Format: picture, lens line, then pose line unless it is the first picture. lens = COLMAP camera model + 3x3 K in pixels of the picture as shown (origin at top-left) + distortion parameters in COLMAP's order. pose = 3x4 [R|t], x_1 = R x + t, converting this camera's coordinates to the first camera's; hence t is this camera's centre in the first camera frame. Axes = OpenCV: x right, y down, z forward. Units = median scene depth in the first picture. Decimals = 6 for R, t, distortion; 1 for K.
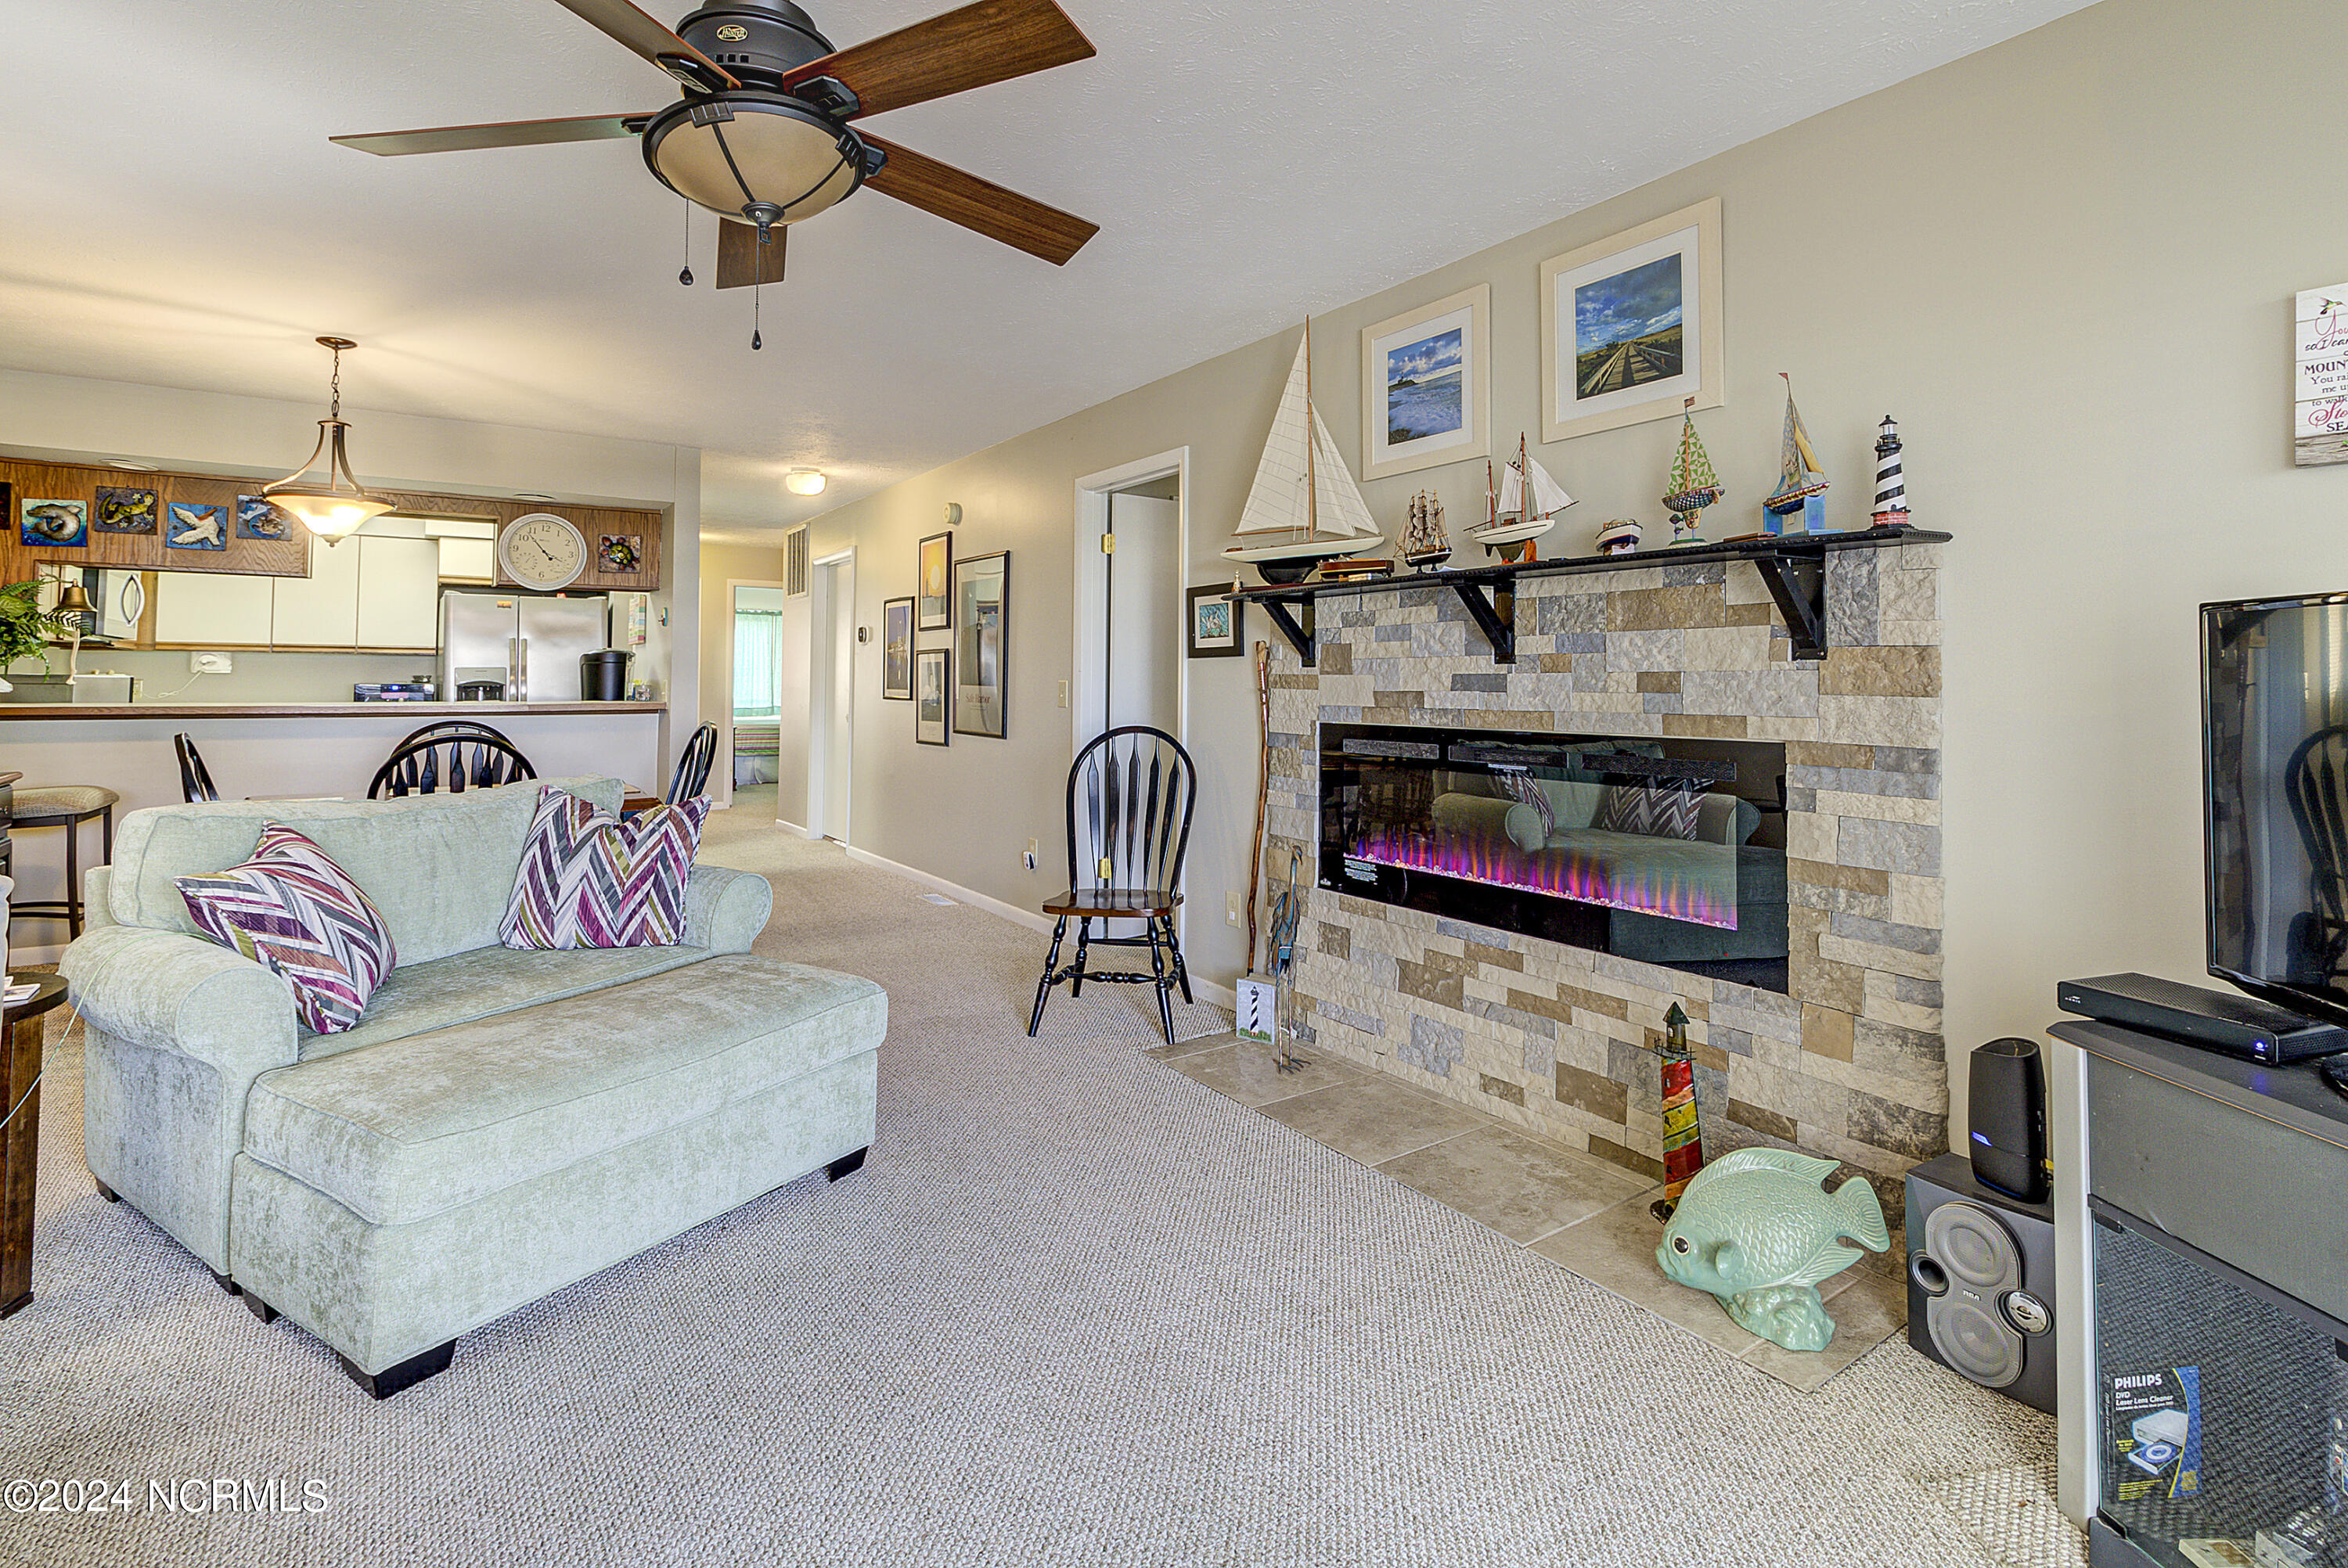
lens RADIAL K [[1102.0, 0, 1190.0], [0, 1102.0, 645.4], [0, 0, 1]] dist [0.020675, -0.013265]
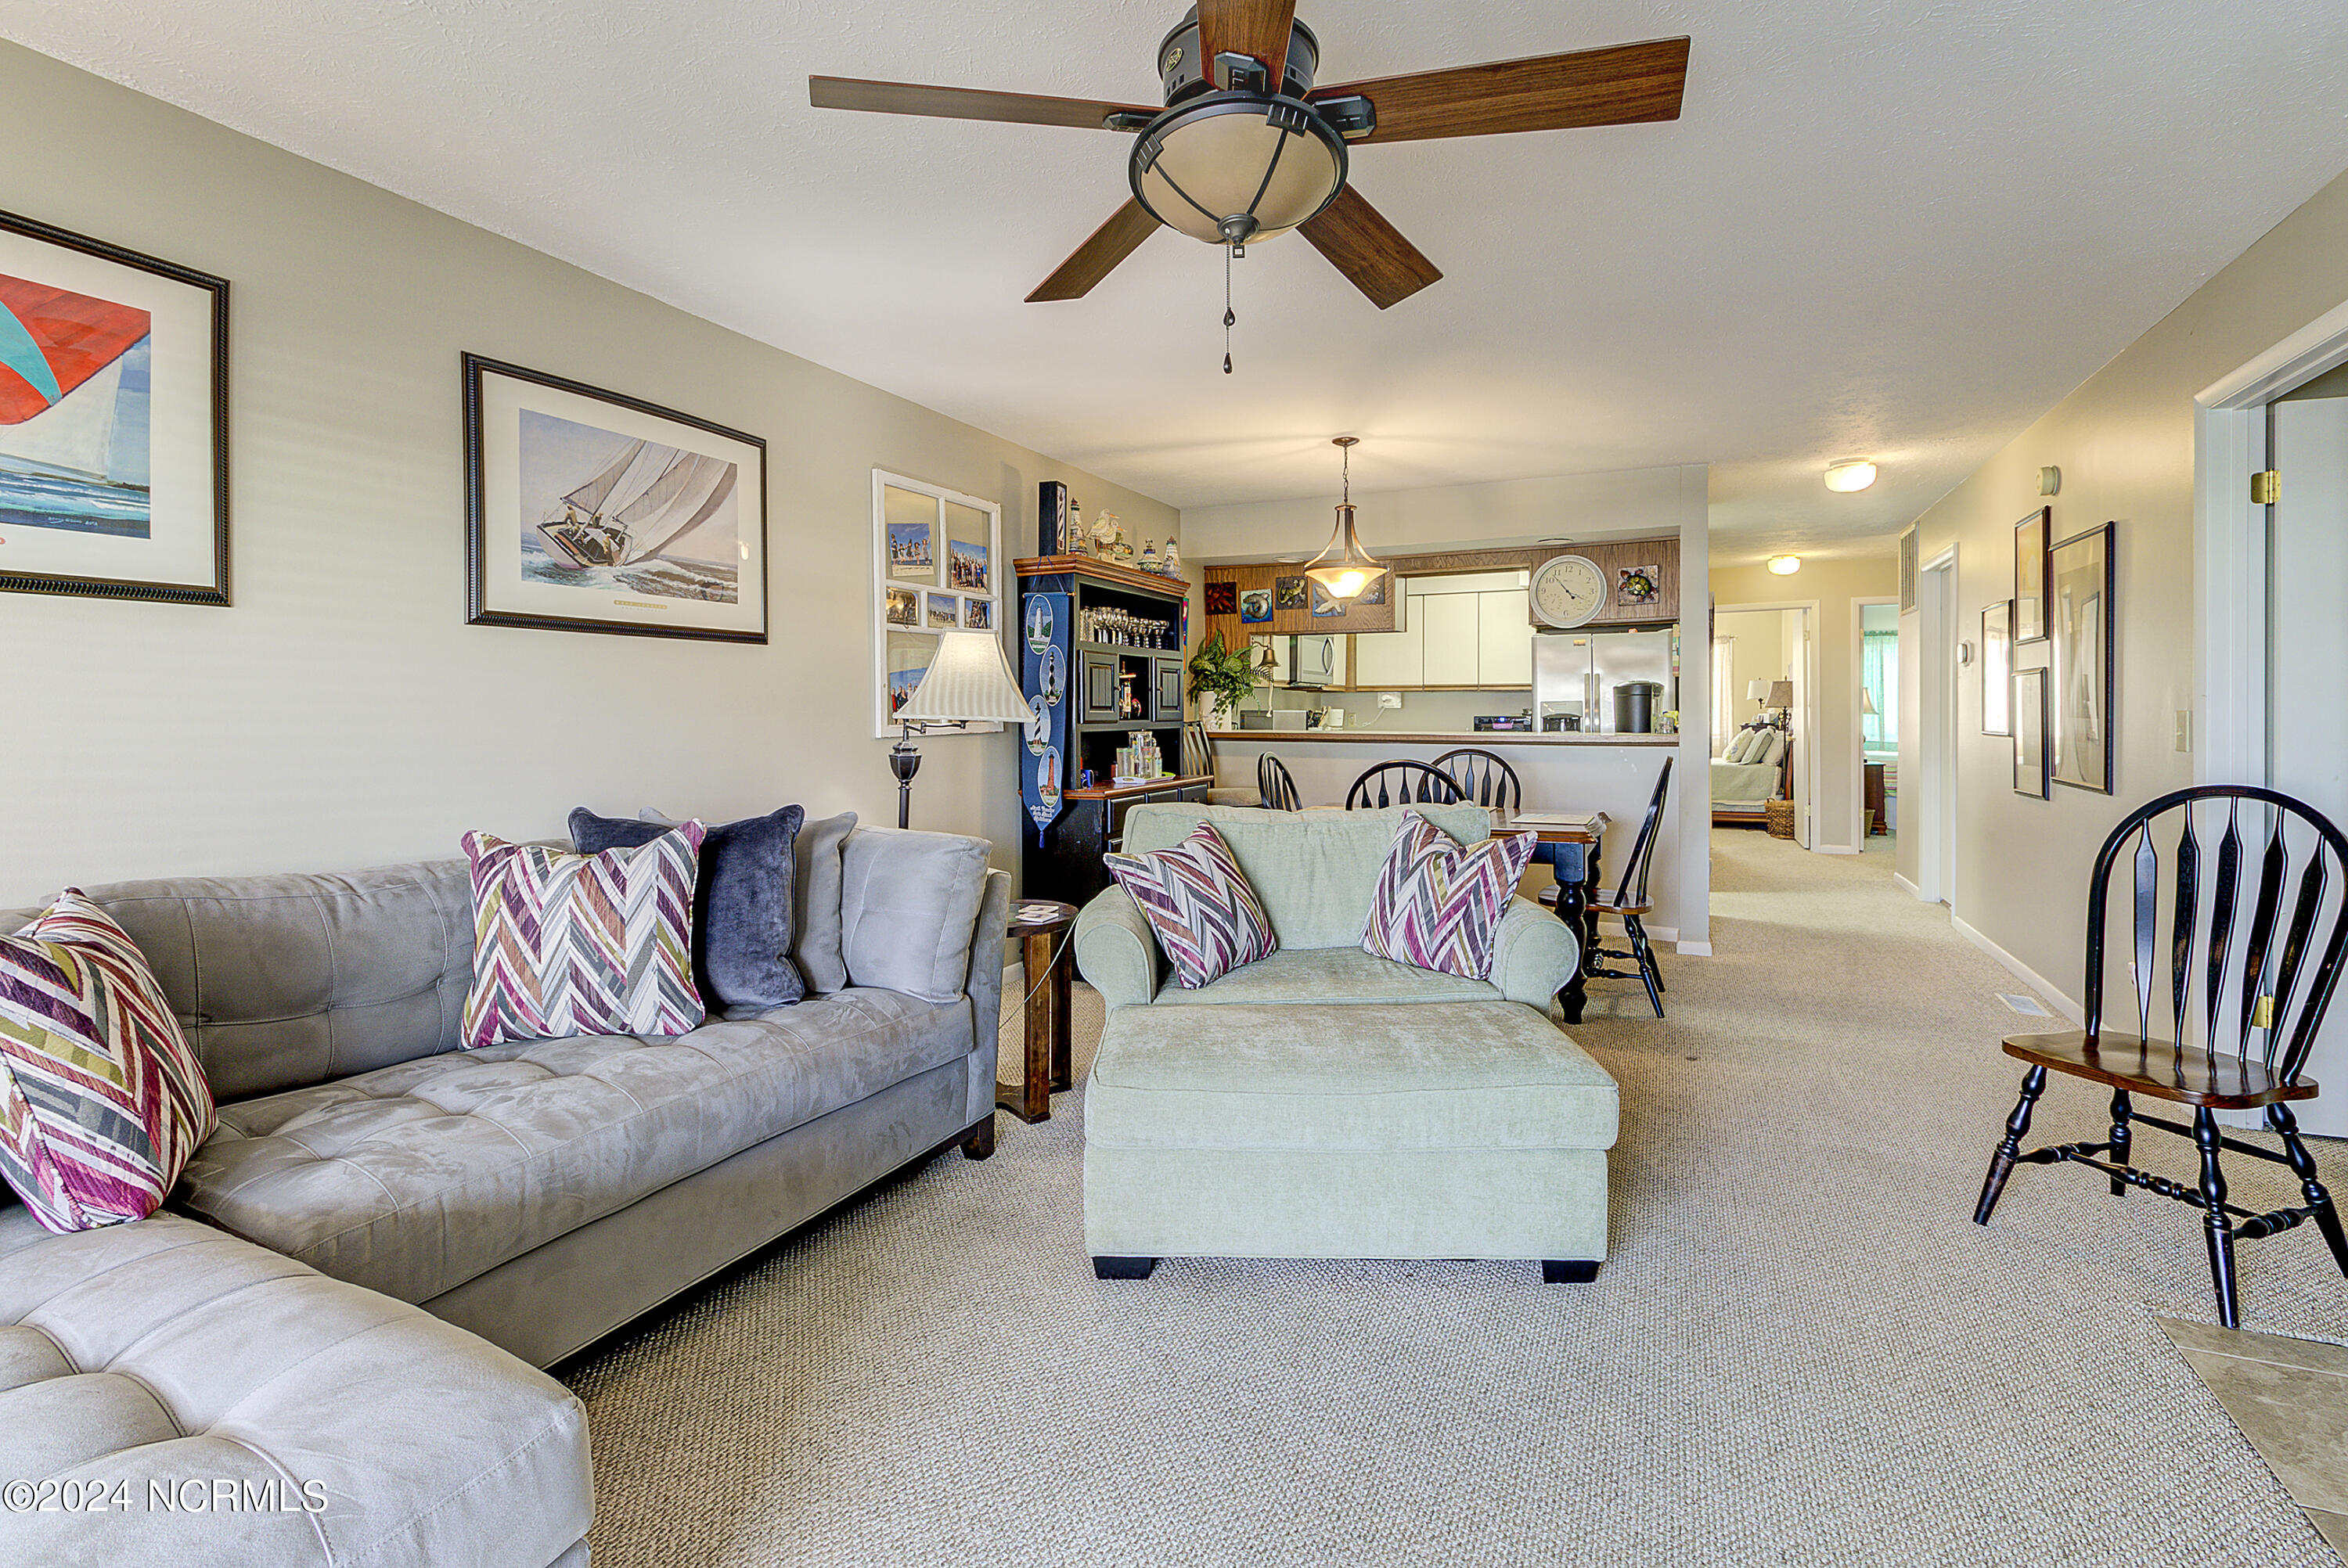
lens RADIAL K [[1102.0, 0, 1175.3], [0, 1102.0, 712.8], [0, 0, 1]] dist [0.020675, -0.013265]
pose [[0.505246, -0.004978, -0.862961, 0.220383], [0.032085, 0.999400, 0.013020, 0.008714], [0.862379, -0.034267, 0.505103, 0.240806]]
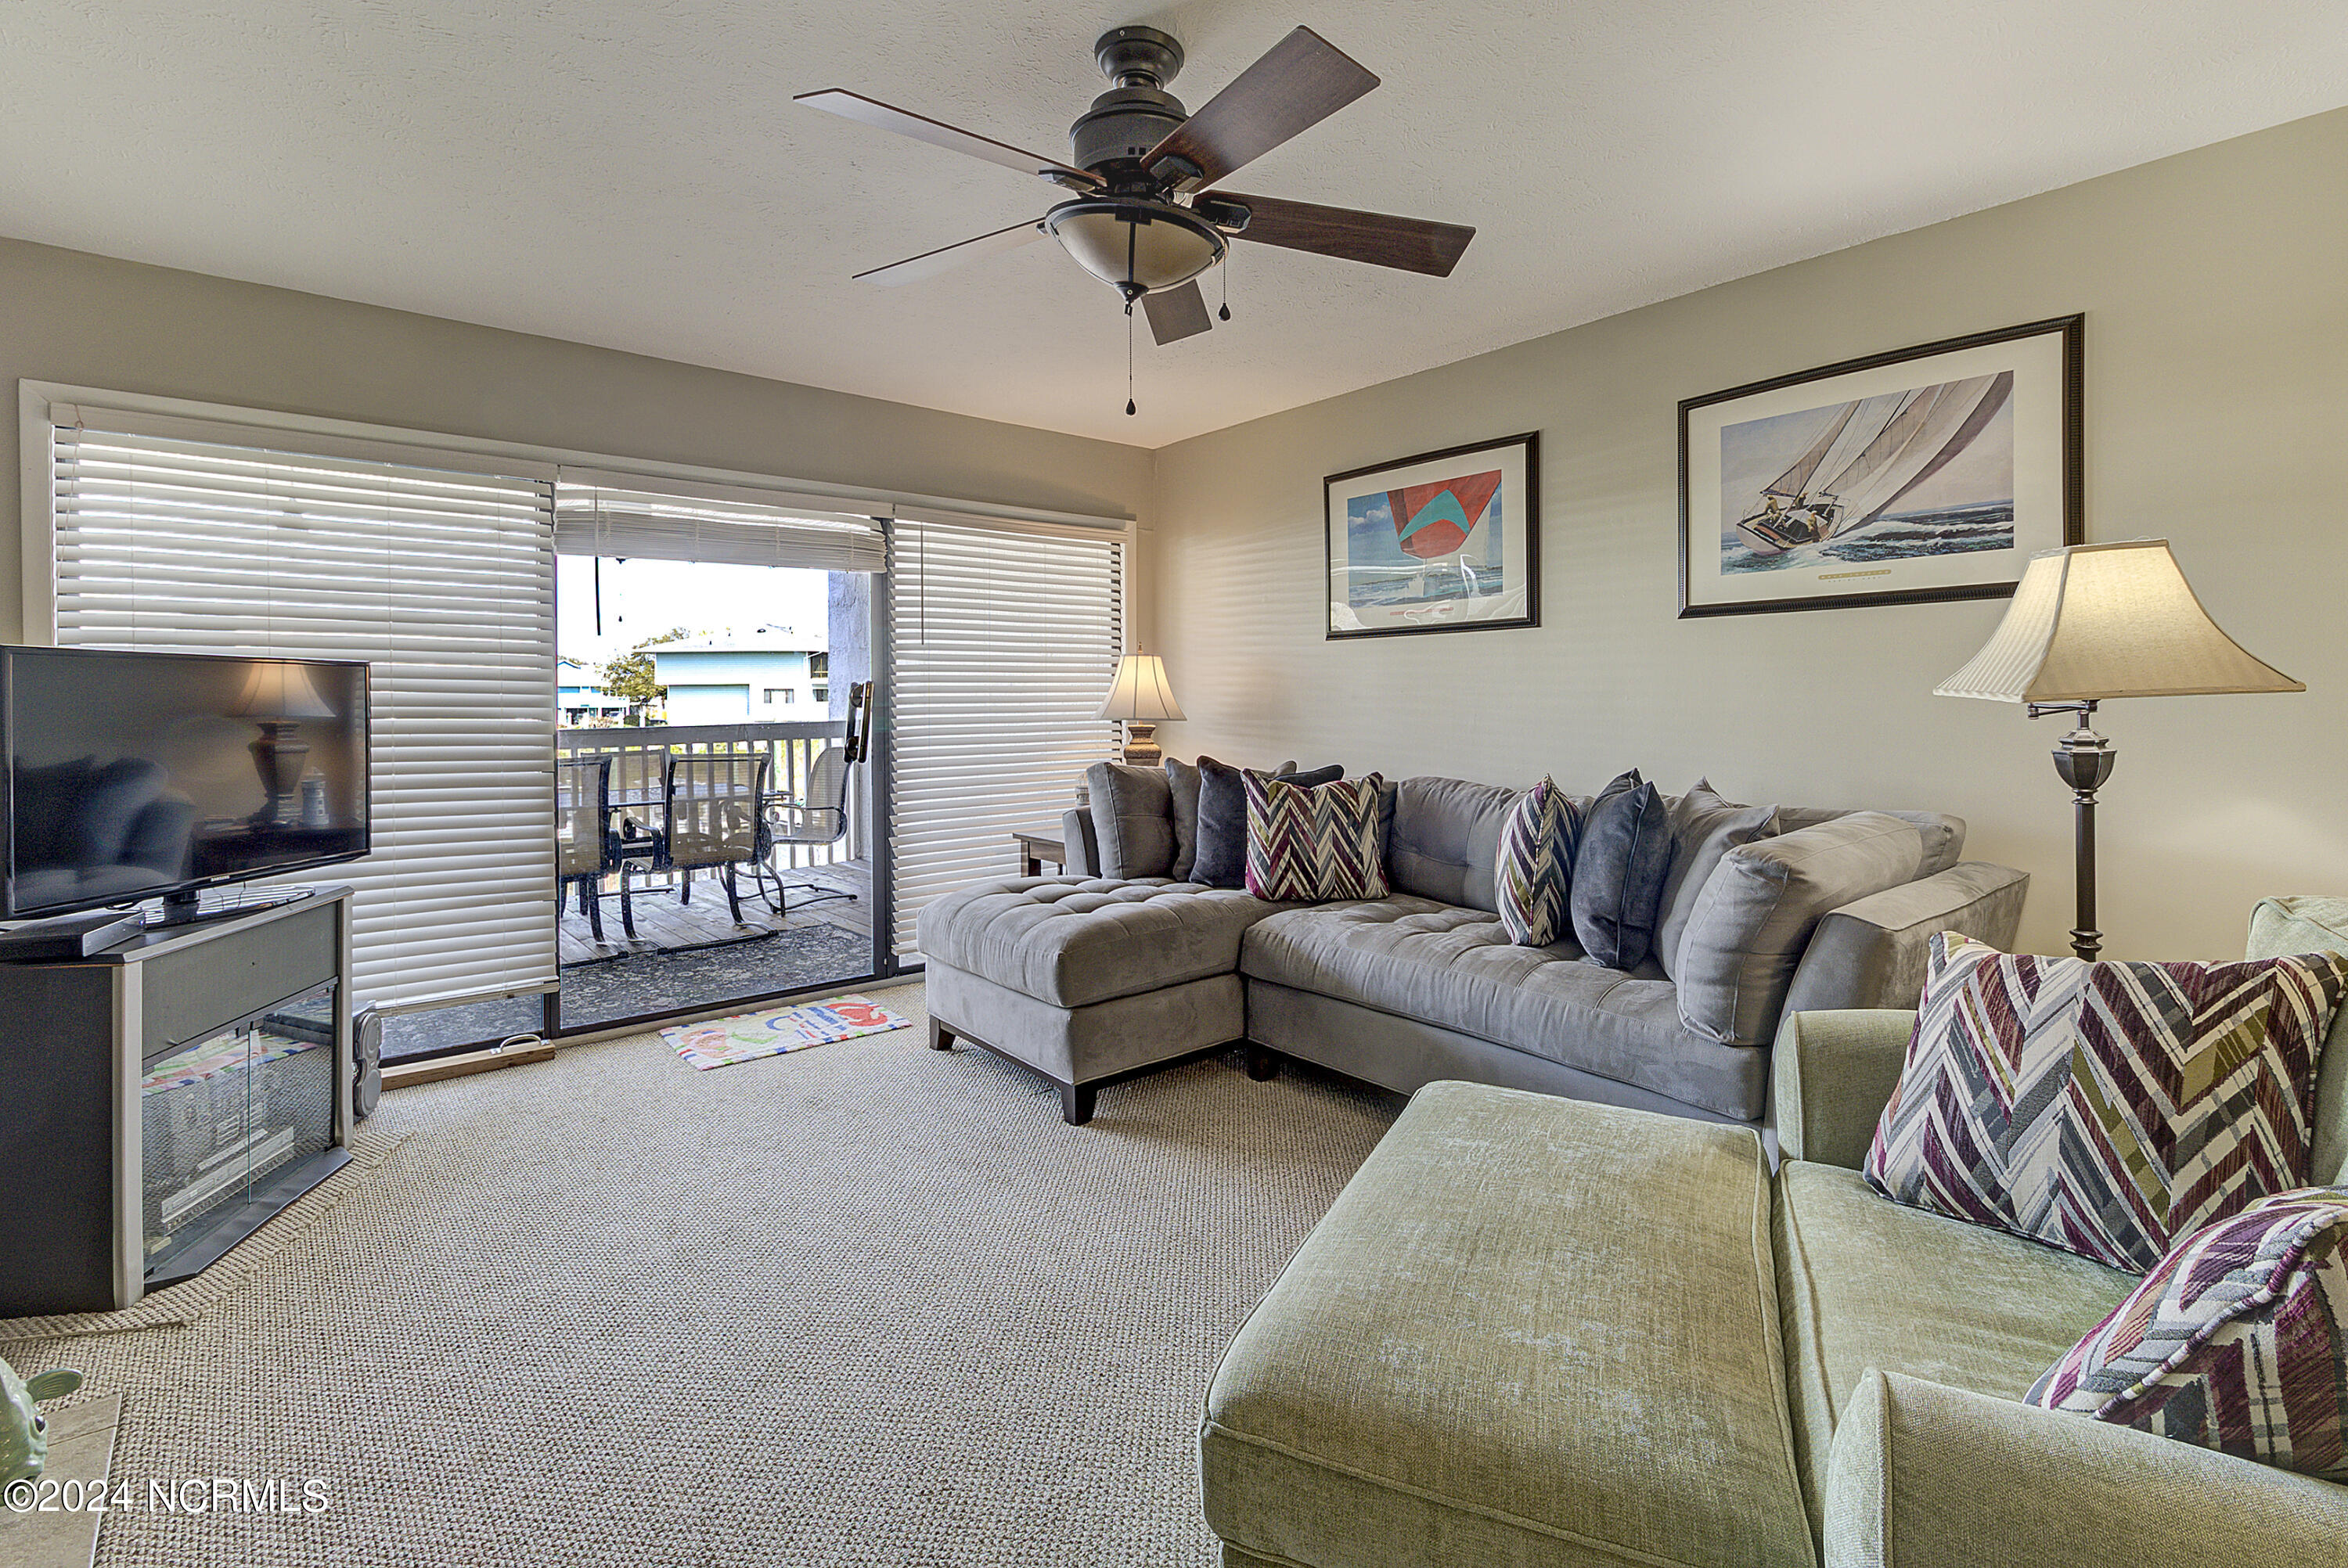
lens RADIAL K [[1102.0, 0, 1173.8], [0, 1102.0, 720.0], [0, 0, 1]] dist [0.020675, -0.013265]
pose [[-0.996905, 0.002741, -0.078568, -0.194733], [0.003891, 0.999887, -0.014497, 0.042610], [0.078520, -0.014758, -0.996803, 1.165544]]
